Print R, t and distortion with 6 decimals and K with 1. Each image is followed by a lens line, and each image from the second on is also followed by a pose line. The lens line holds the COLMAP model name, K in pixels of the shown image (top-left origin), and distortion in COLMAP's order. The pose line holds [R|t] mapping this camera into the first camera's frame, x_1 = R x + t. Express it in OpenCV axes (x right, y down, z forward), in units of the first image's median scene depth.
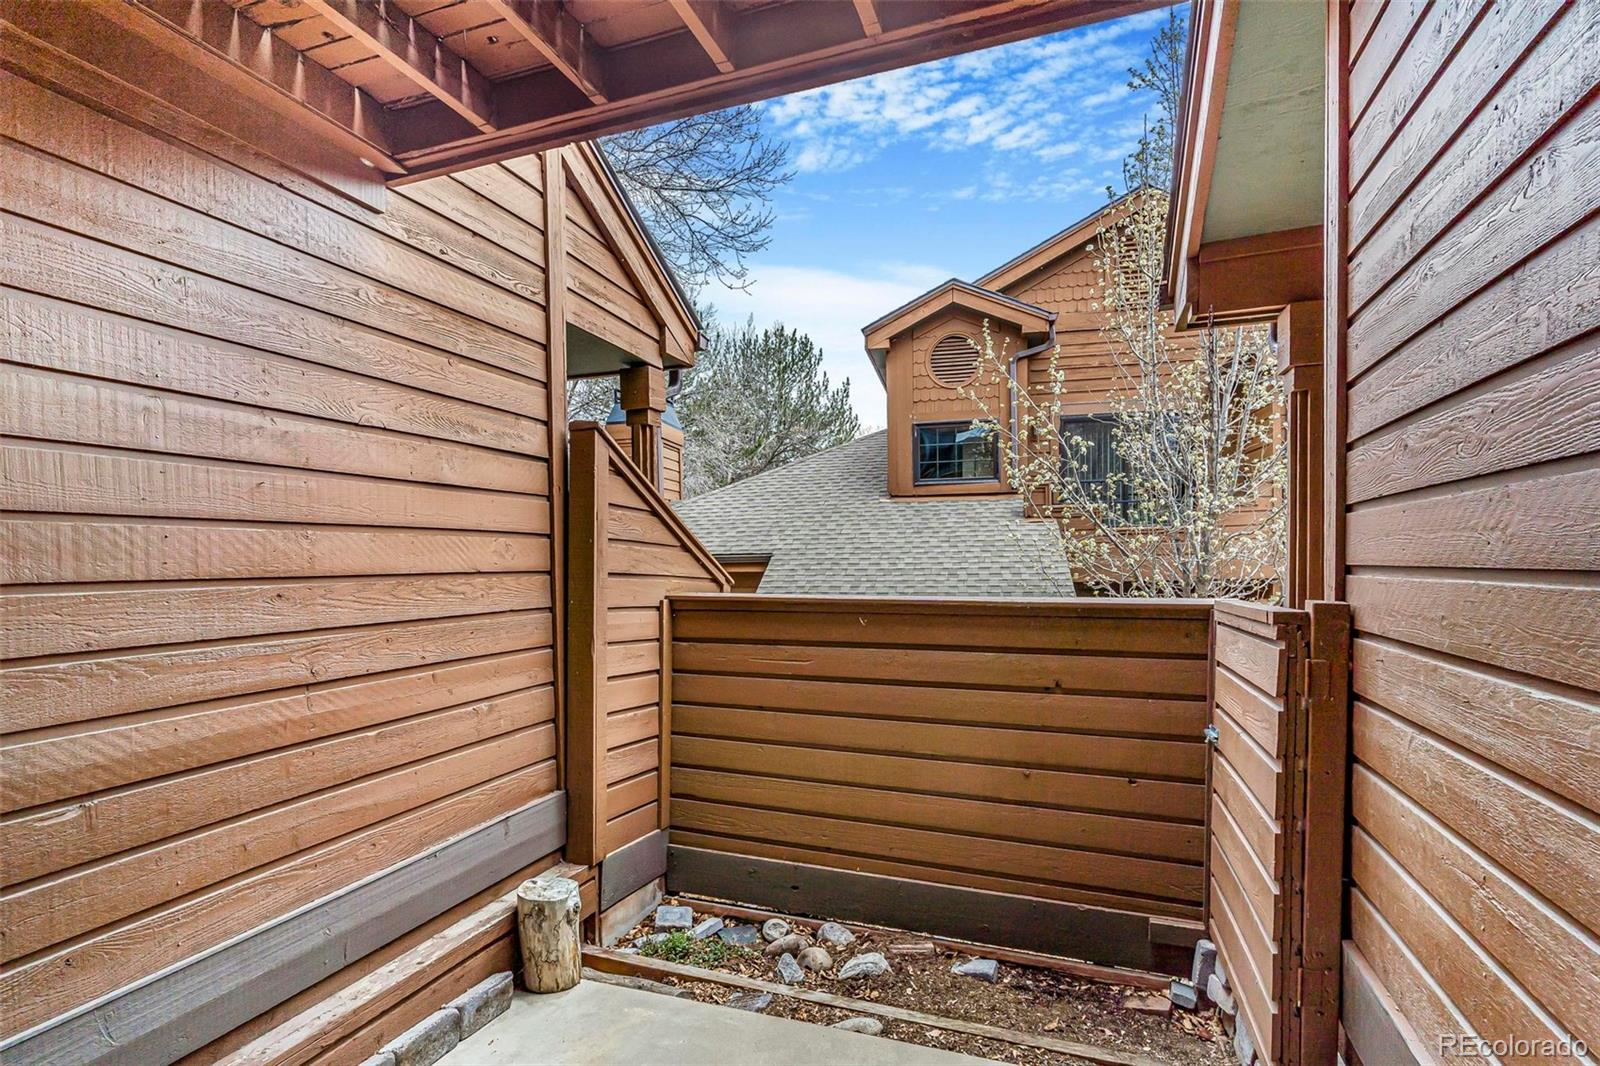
lens RADIAL K [[782.8, 0, 800.0], [0, 782.8, 537.5], [0, 0, 1]] dist [-0.001421, 0.000109]
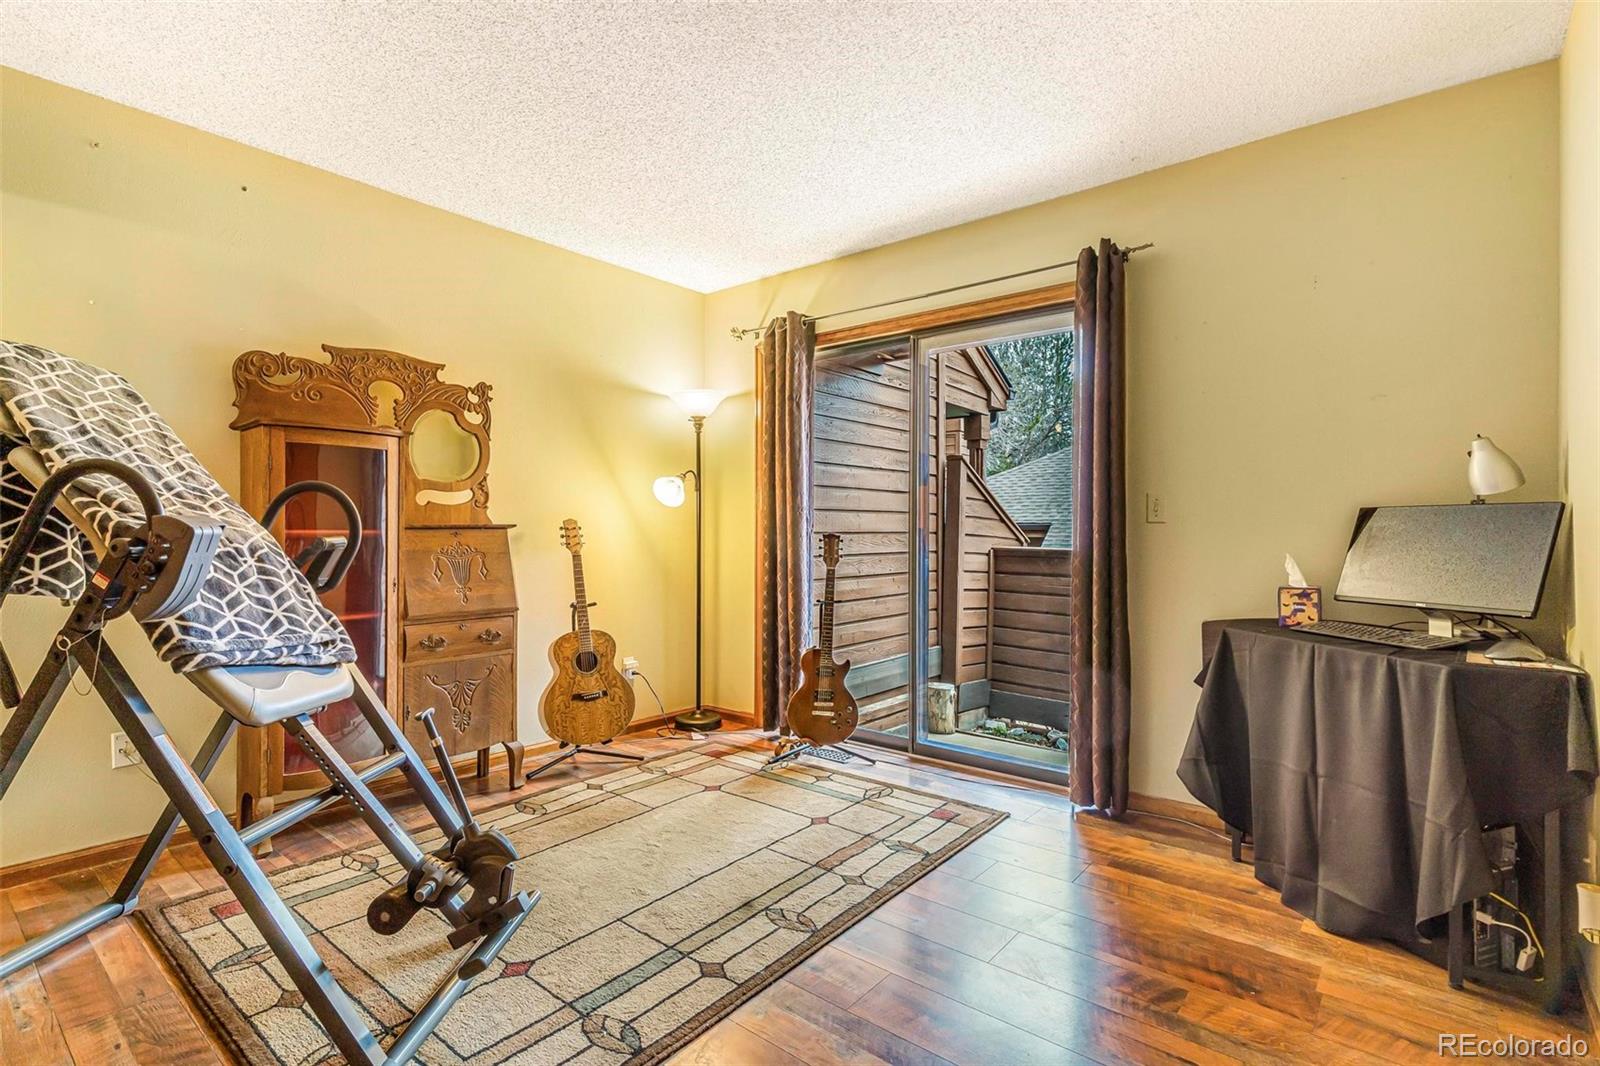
lens RADIAL K [[782.8, 0, 804.4], [0, 782.8, 526.2], [0, 0, 1]] dist [-0.001421, 0.000109]
pose [[0.944561, 0.013820, -0.328046, 0.008511], [-0.004568, 0.999570, 0.028956, -0.022965], [0.328305, -0.025853, 0.944218, -0.810655]]
